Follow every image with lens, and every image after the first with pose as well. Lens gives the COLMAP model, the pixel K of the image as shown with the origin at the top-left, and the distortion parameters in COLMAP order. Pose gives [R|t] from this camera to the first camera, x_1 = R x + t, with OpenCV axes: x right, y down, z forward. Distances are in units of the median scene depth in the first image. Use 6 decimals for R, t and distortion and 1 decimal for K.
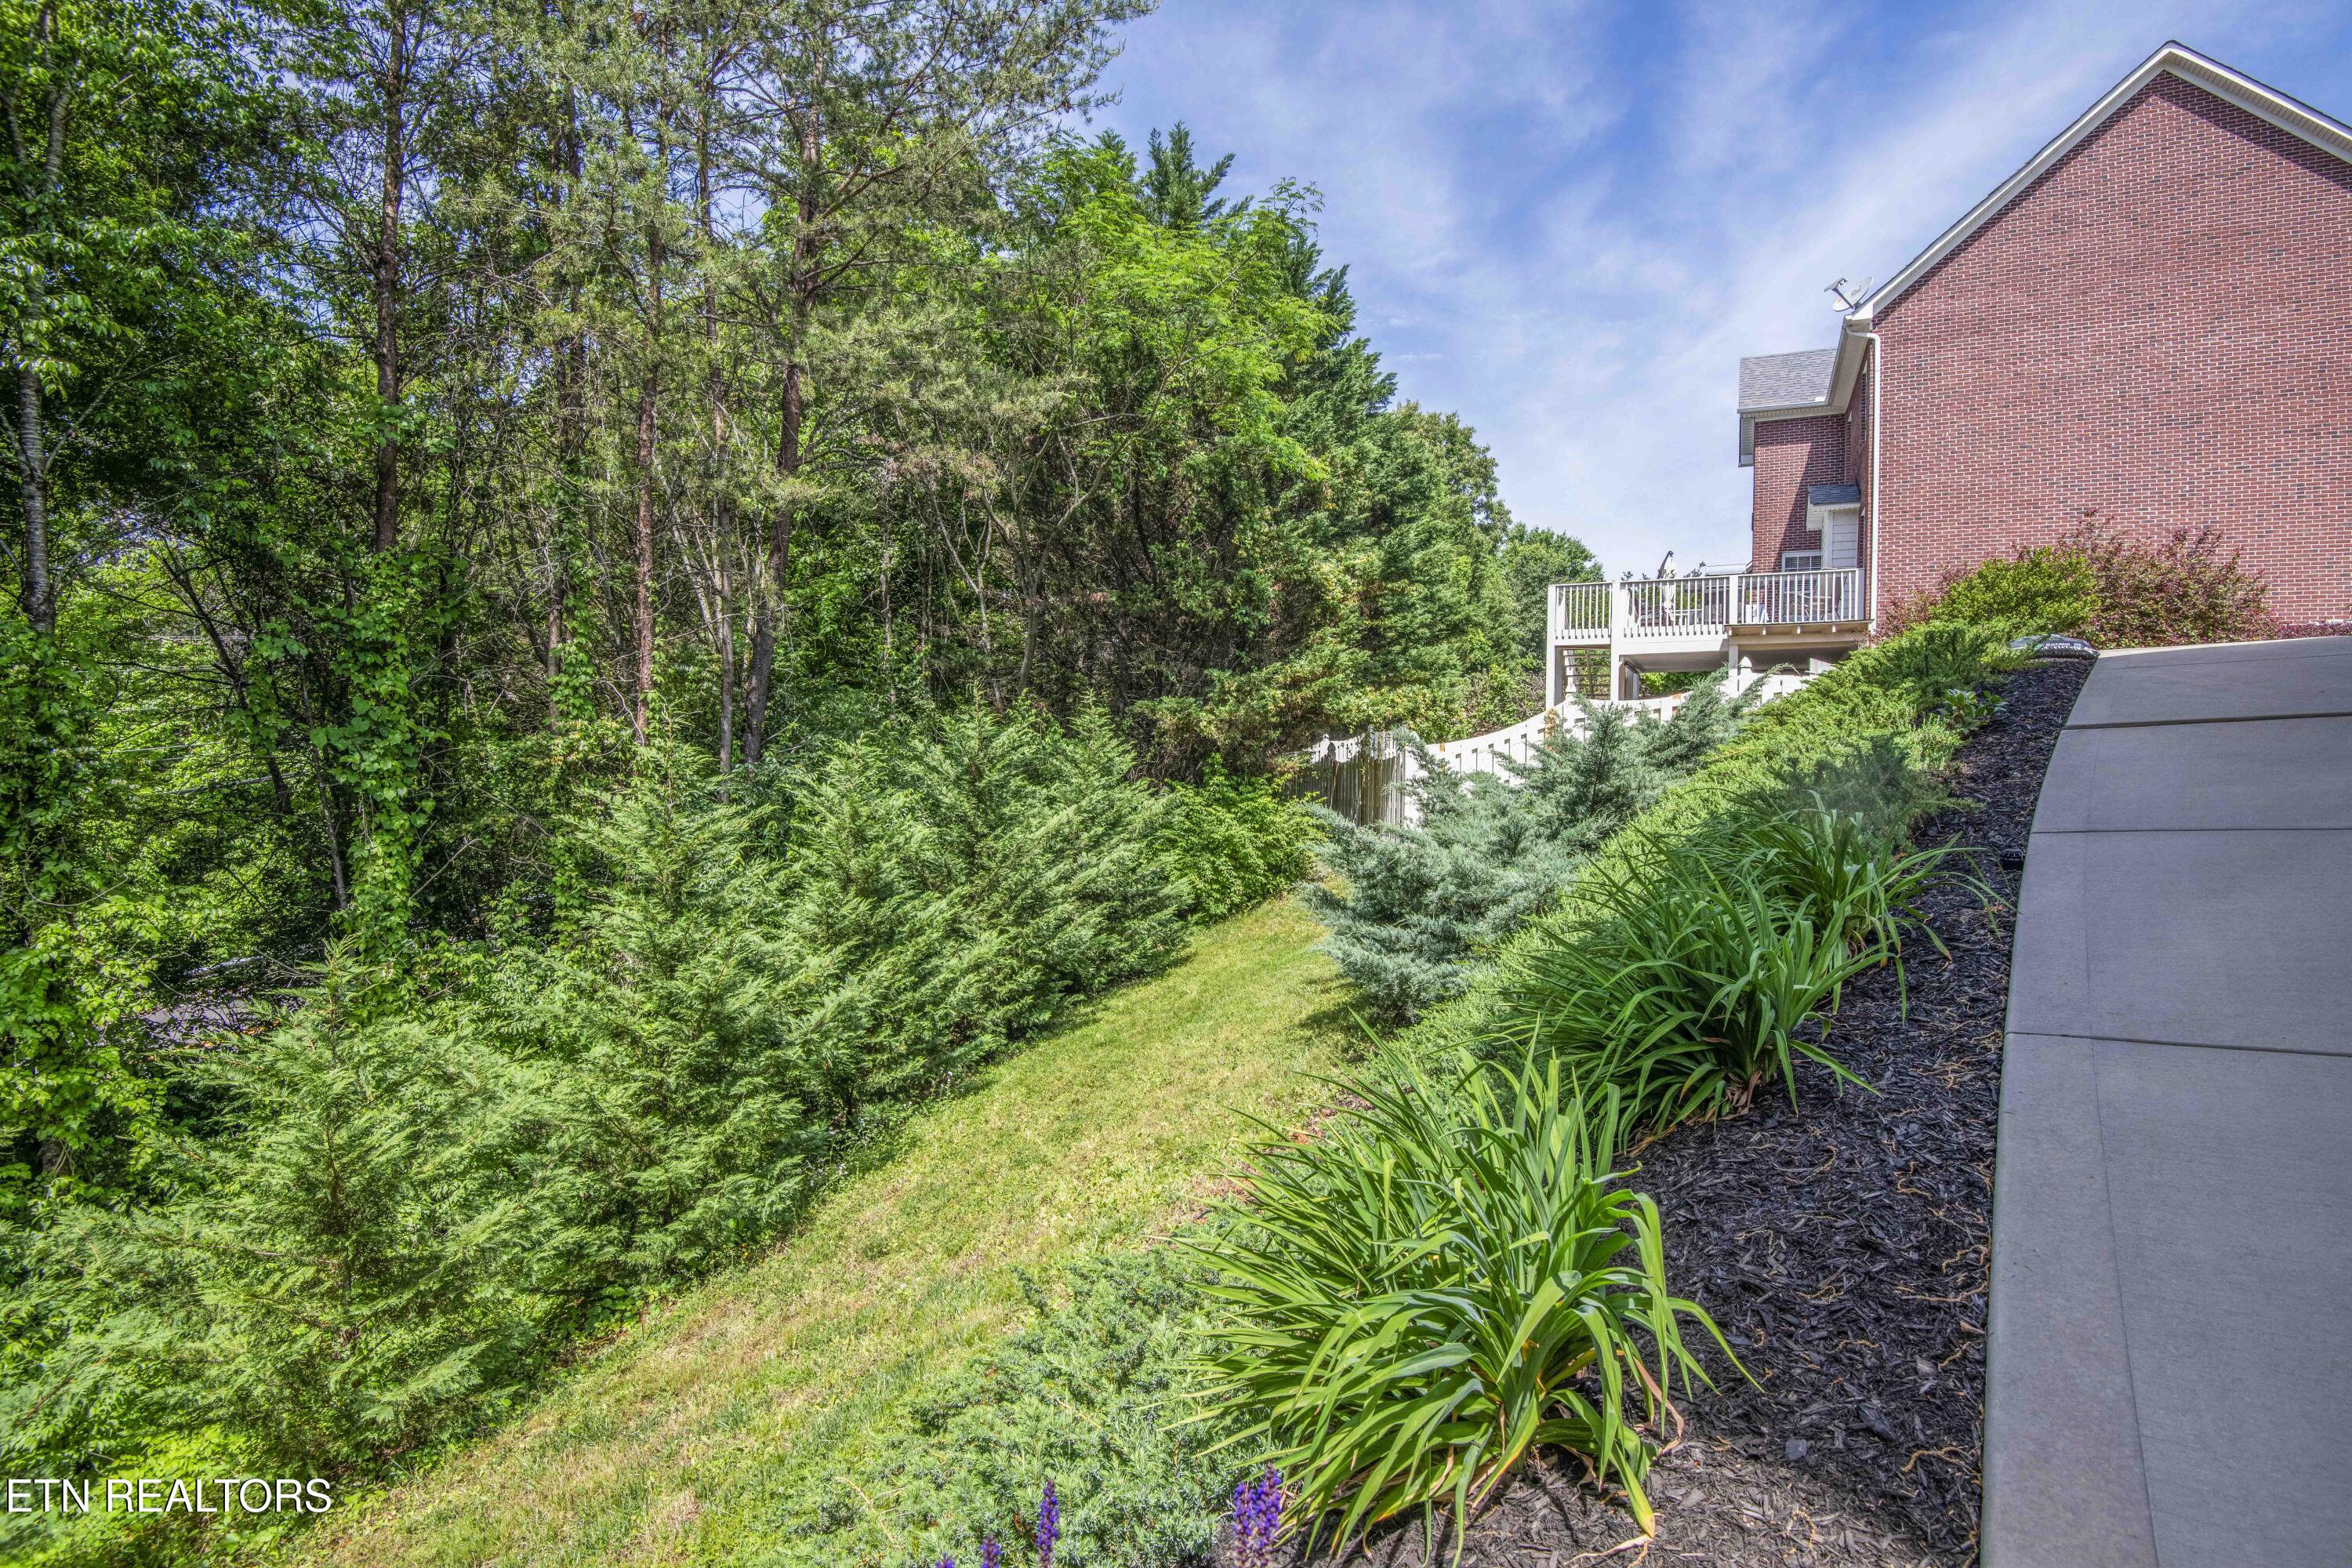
lens RADIAL K [[1088.5, 0, 1184.5], [0, 1088.5, 782.9], [0, 0, 1]] dist [-0.012616, -0.020138]
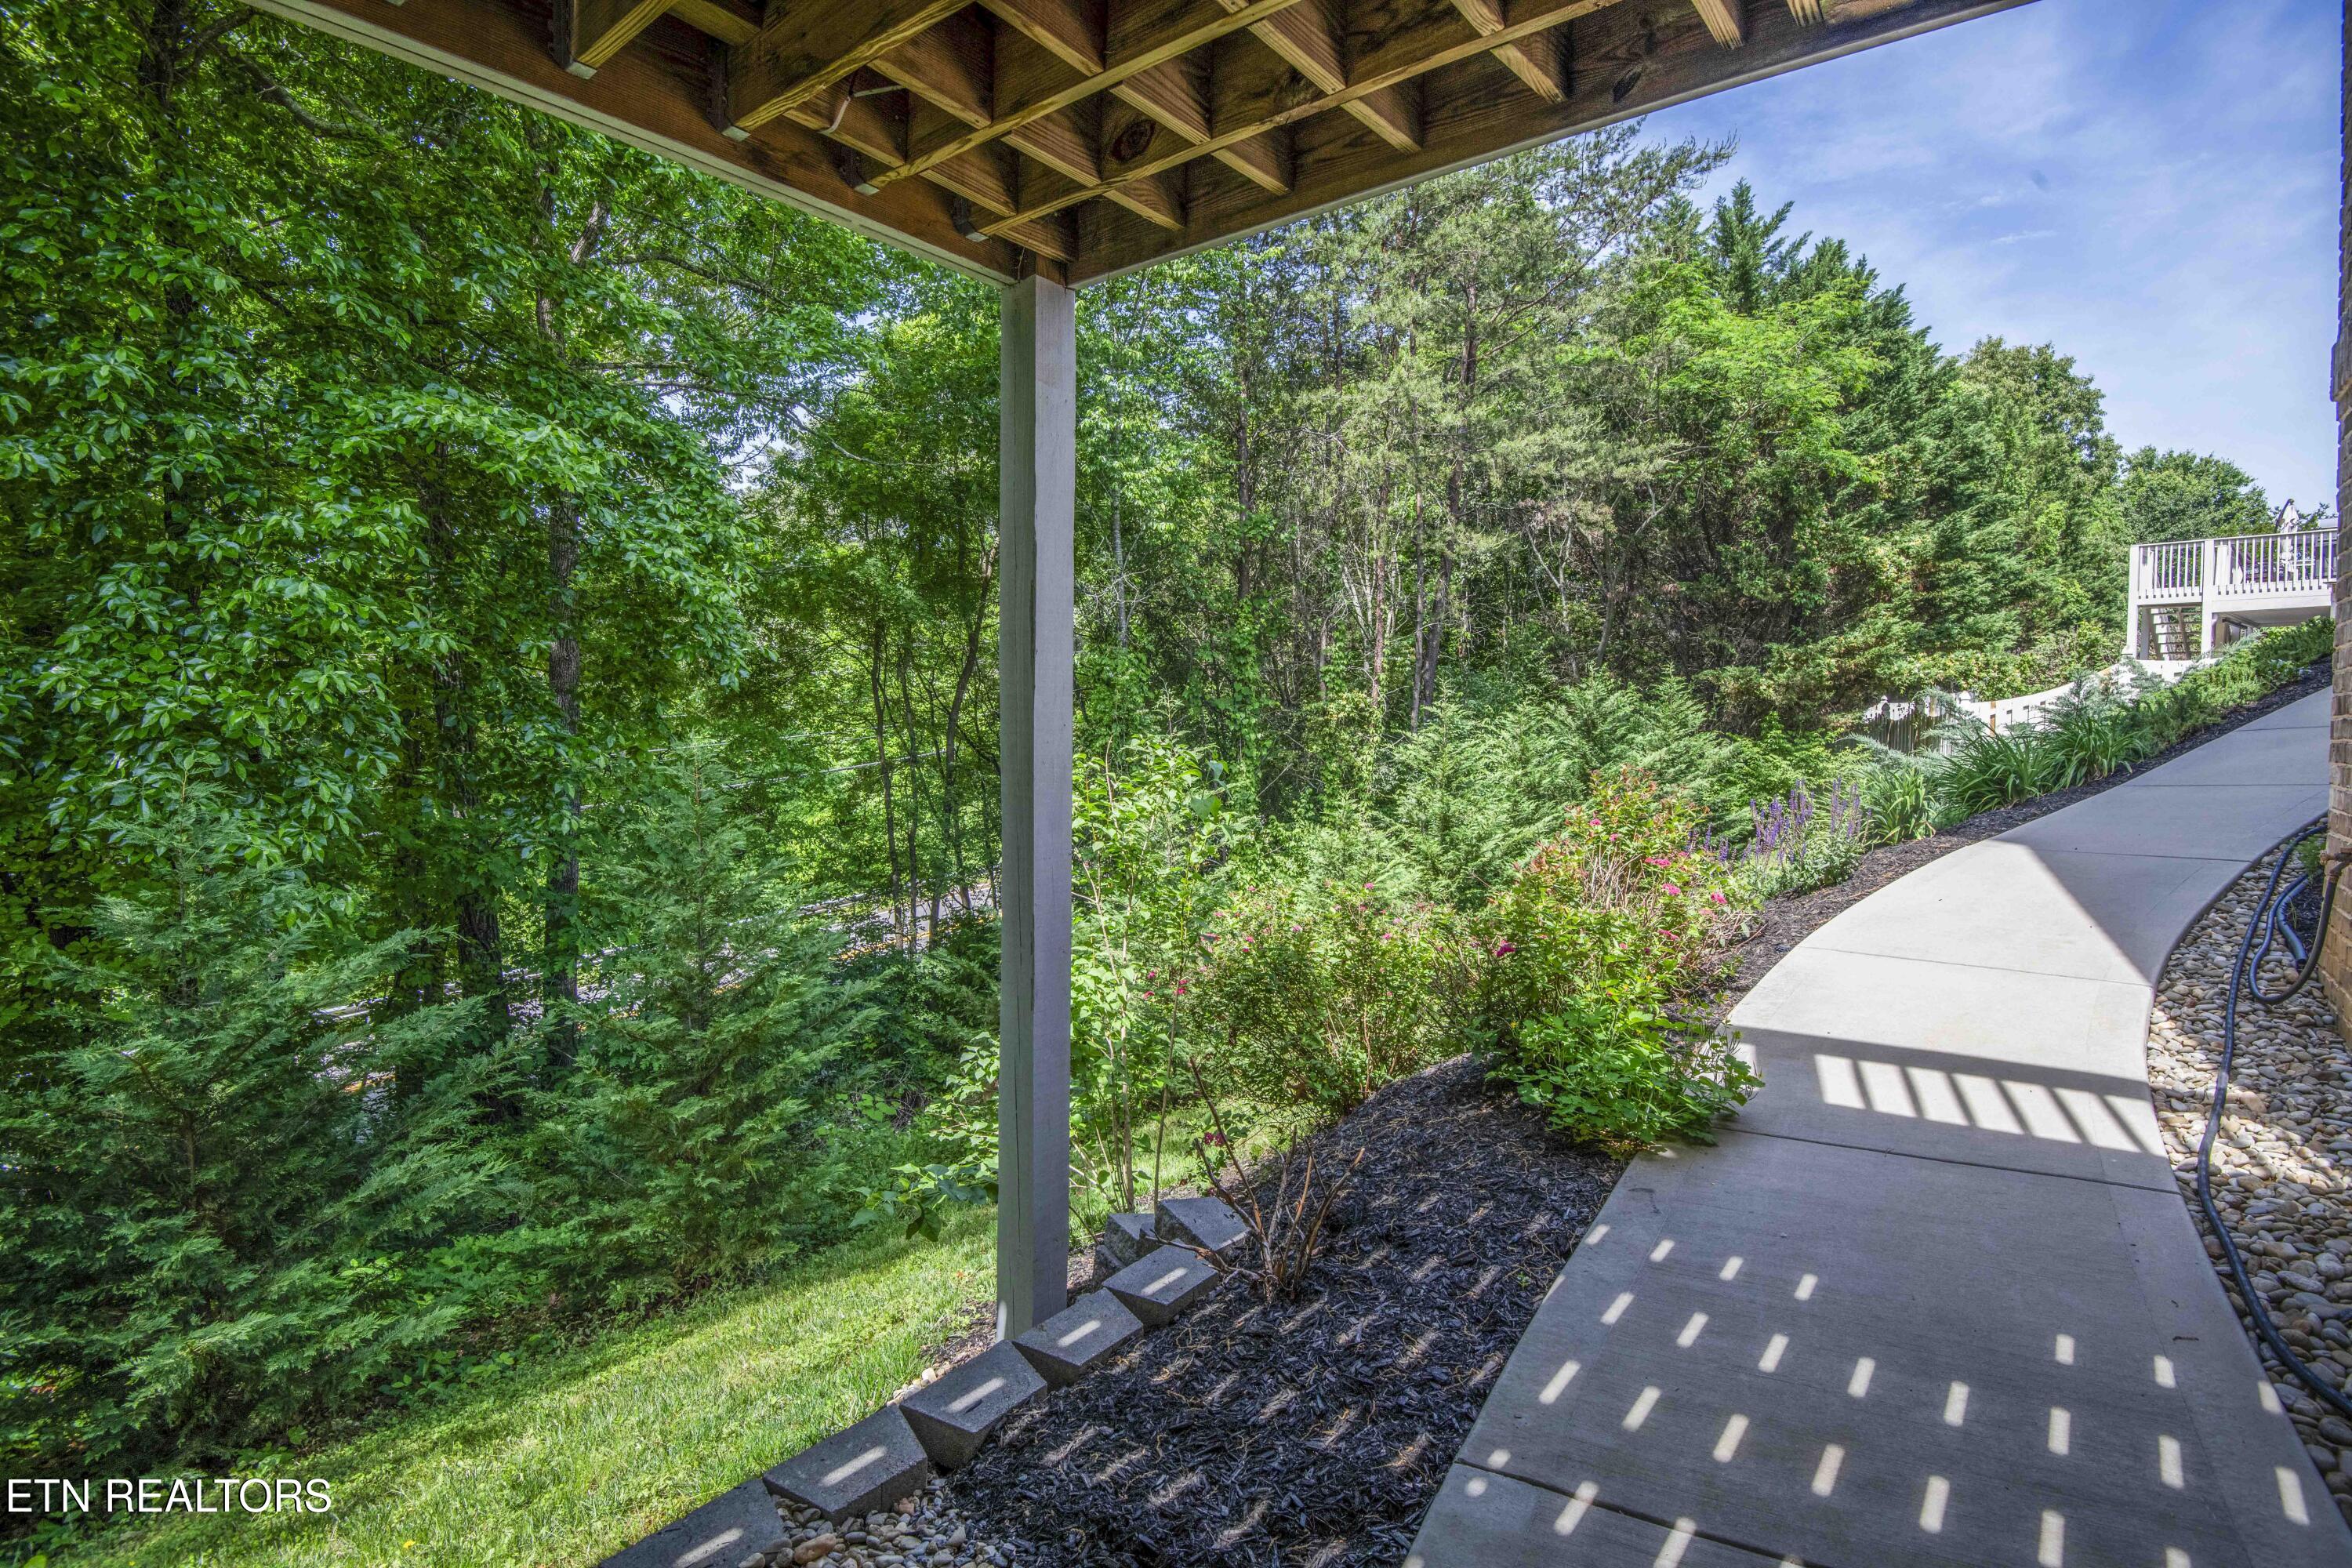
lens RADIAL K [[1088.5, 0, 1184.5], [0, 1088.5, 782.9], [0, 0, 1]] dist [-0.012616, -0.020138]
pose [[0.900840, 0.015939, -0.433859, -0.037264], [-0.004366, 0.999608, 0.027658, 0.021441], [0.434130, -0.023021, 0.900556, -0.372077]]
